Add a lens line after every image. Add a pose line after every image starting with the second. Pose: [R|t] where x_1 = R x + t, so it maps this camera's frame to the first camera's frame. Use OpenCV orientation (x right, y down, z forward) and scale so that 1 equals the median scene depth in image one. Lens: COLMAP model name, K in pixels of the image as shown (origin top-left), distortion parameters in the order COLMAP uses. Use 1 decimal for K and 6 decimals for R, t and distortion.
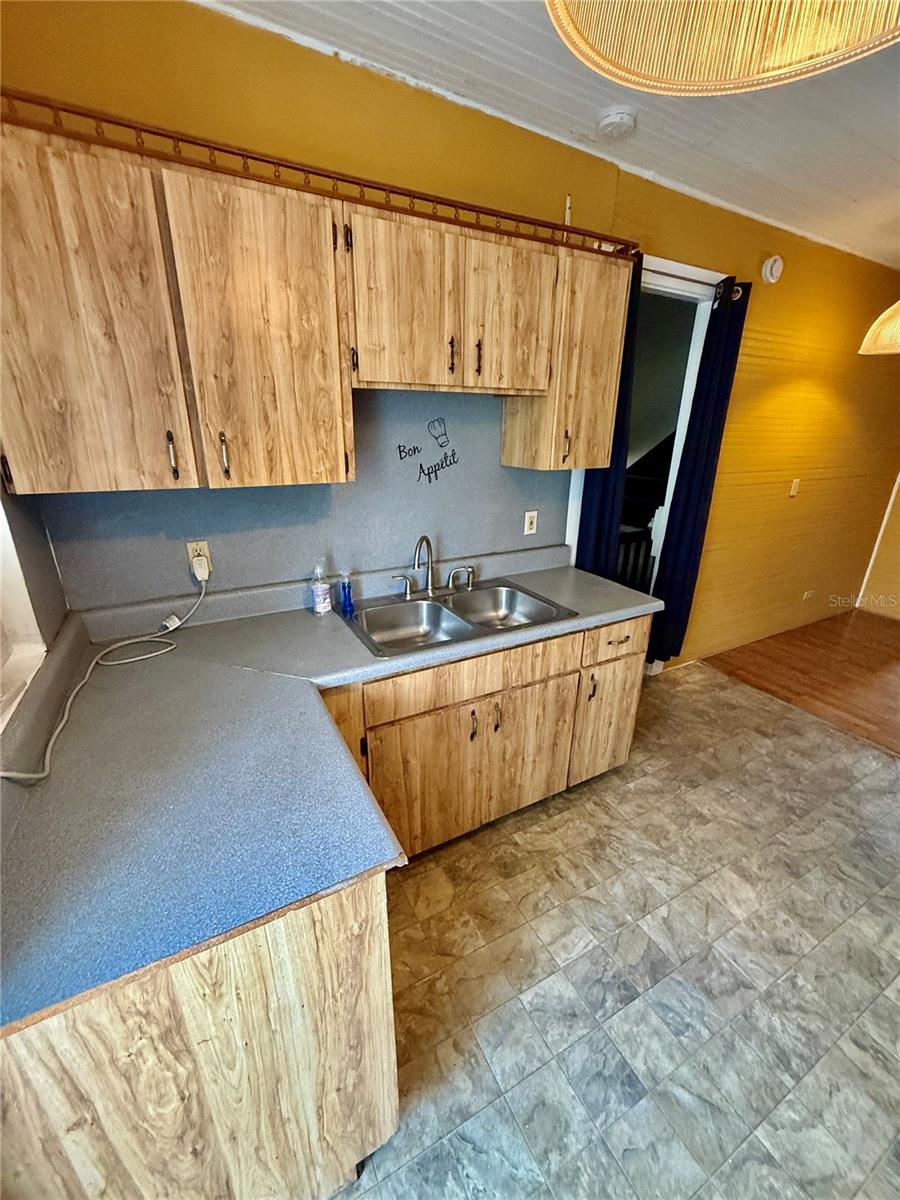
lens RADIAL K [[479.6, 0, 448.8], [0, 479.6, 596.3], [0, 0, 1]] dist [0.000803, 0.000389]
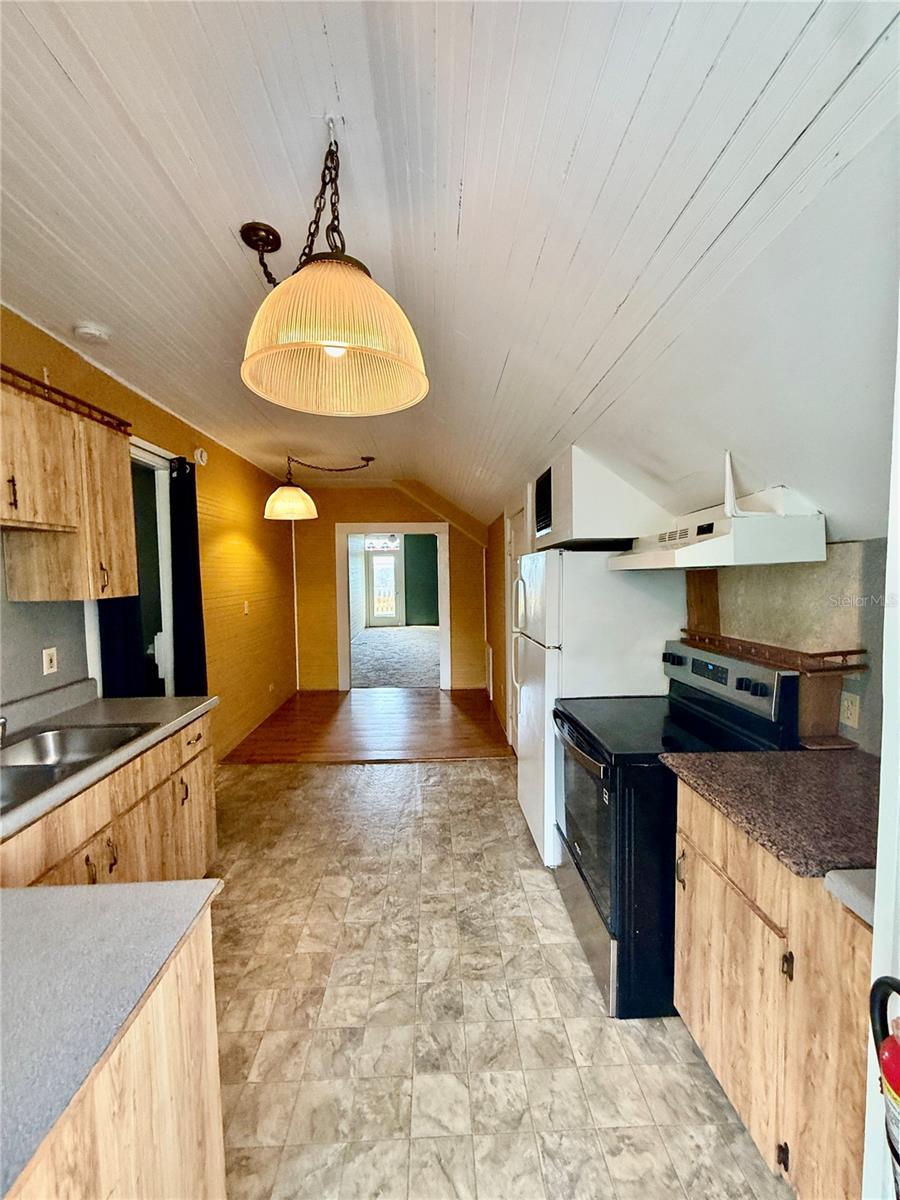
lens RADIAL K [[479.6, 0, 449.8], [0, 479.6, 599.5], [0, 0, 1]] dist [0.000803, 0.000389]
pose [[0.439802, -0.074062, 0.895036, -0.399312], [0.323702, 0.942681, -0.081056, 0.075735], [-0.837730, 0.325373, 0.438567, -0.107812]]
